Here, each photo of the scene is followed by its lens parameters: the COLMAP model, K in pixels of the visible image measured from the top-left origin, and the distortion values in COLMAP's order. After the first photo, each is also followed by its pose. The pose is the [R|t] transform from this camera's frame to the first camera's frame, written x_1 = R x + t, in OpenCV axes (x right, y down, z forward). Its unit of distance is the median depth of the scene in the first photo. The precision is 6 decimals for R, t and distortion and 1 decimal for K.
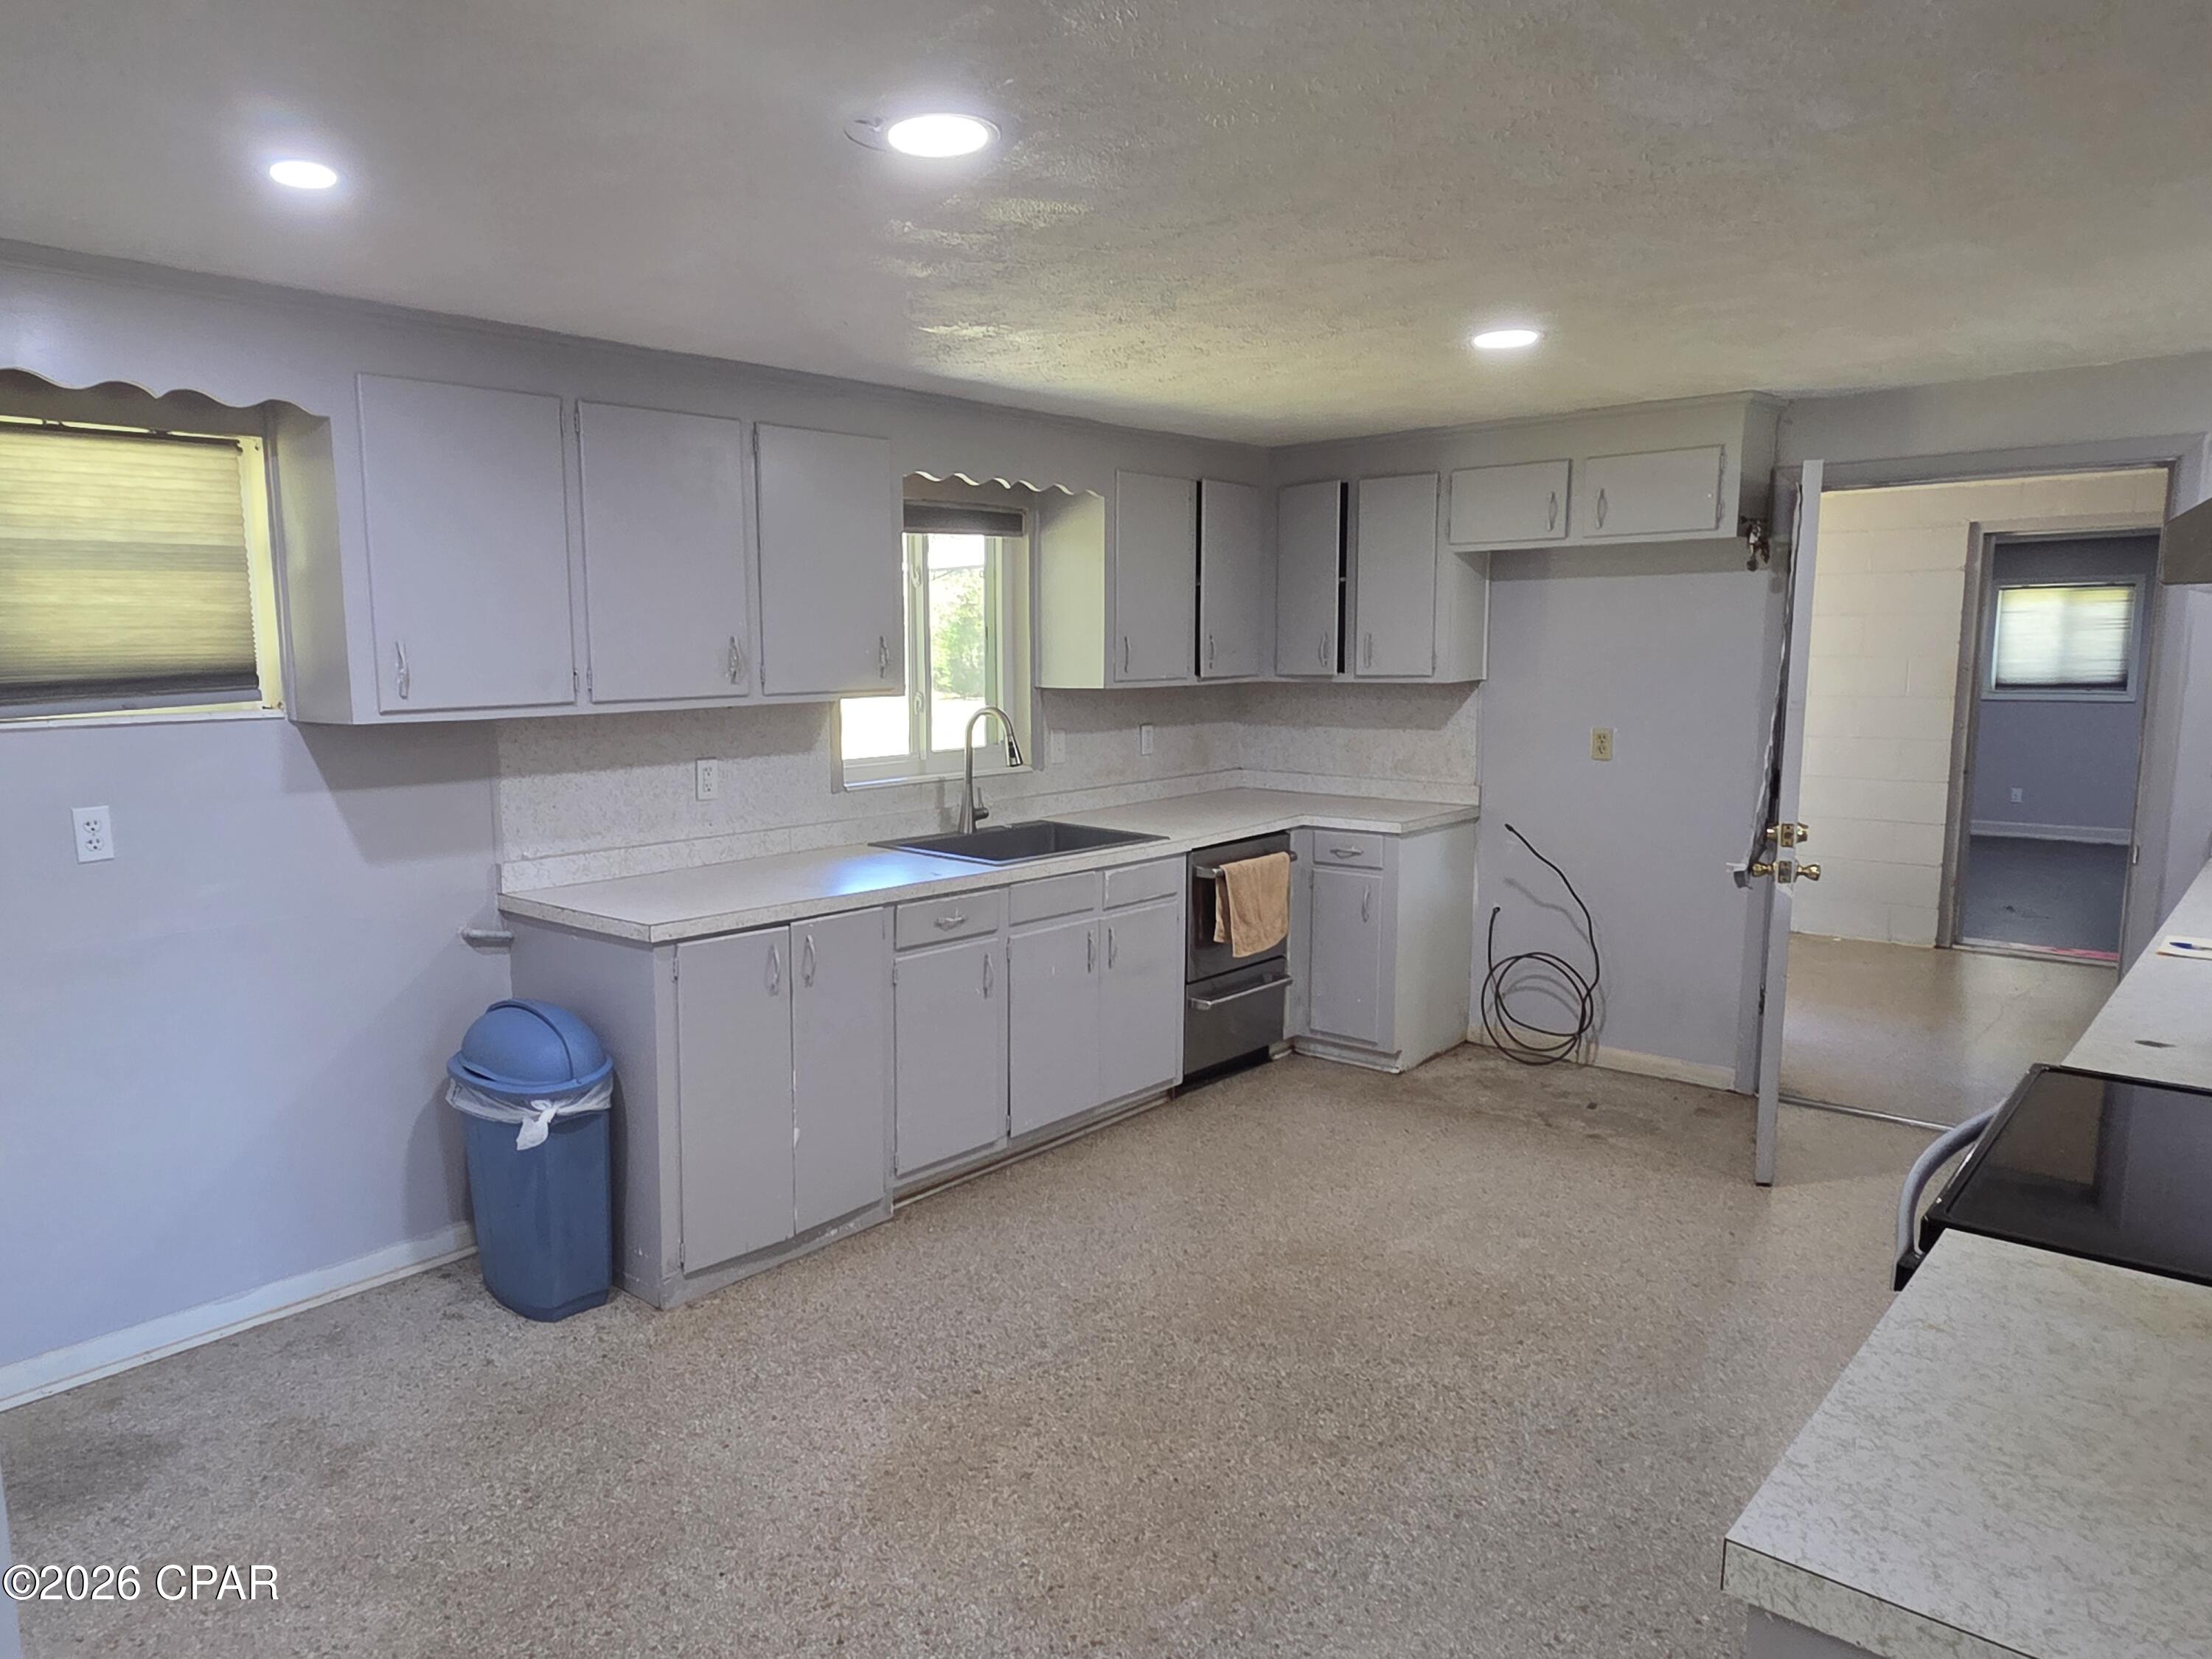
lens RADIAL K [[1456.7, 0, 963.7], [0, 1456.7, 834.2], [0, 0, 1]] dist [0.004635, 0.001999]
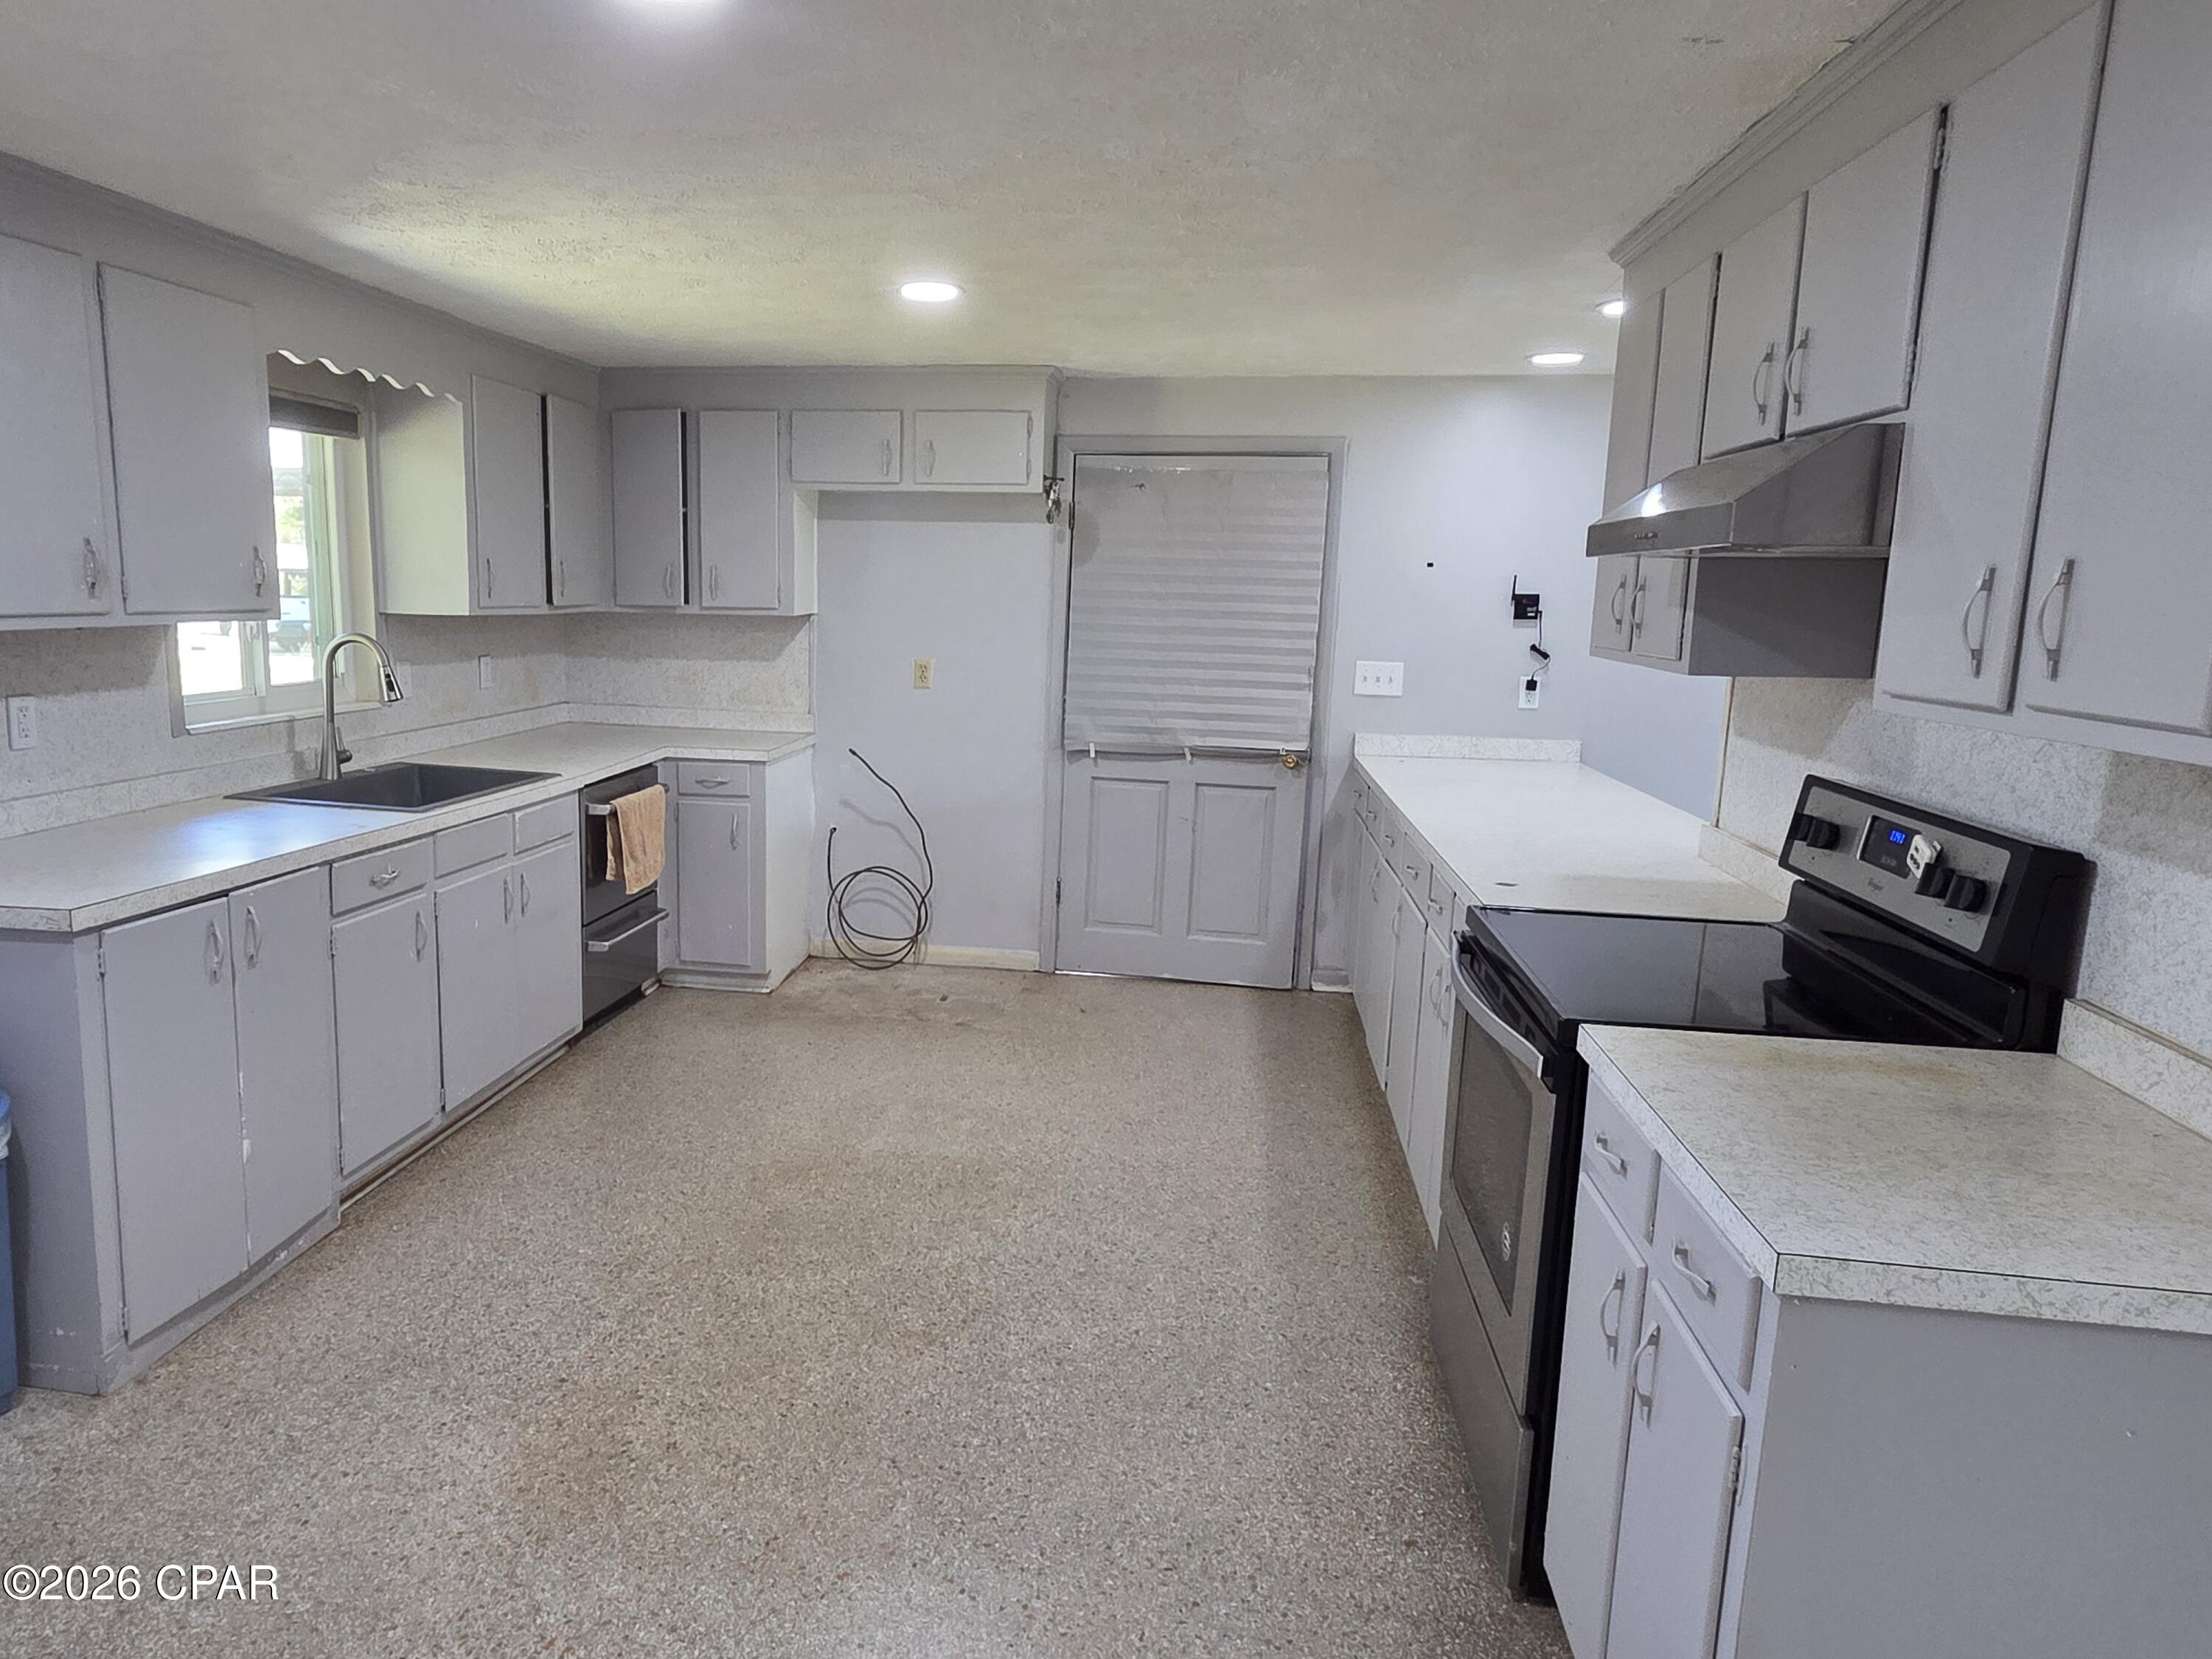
lens RADIAL K [[1456.7, 0, 963.7], [0, 1456.7, 834.2], [0, 0, 1]] dist [0.004635, 0.001999]
pose [[0.832075, -0.065250, 0.550812, -0.164340], [0.041833, 0.997611, 0.054984, -0.000084], [-0.553084, -0.022709, 0.832816, 0.064768]]
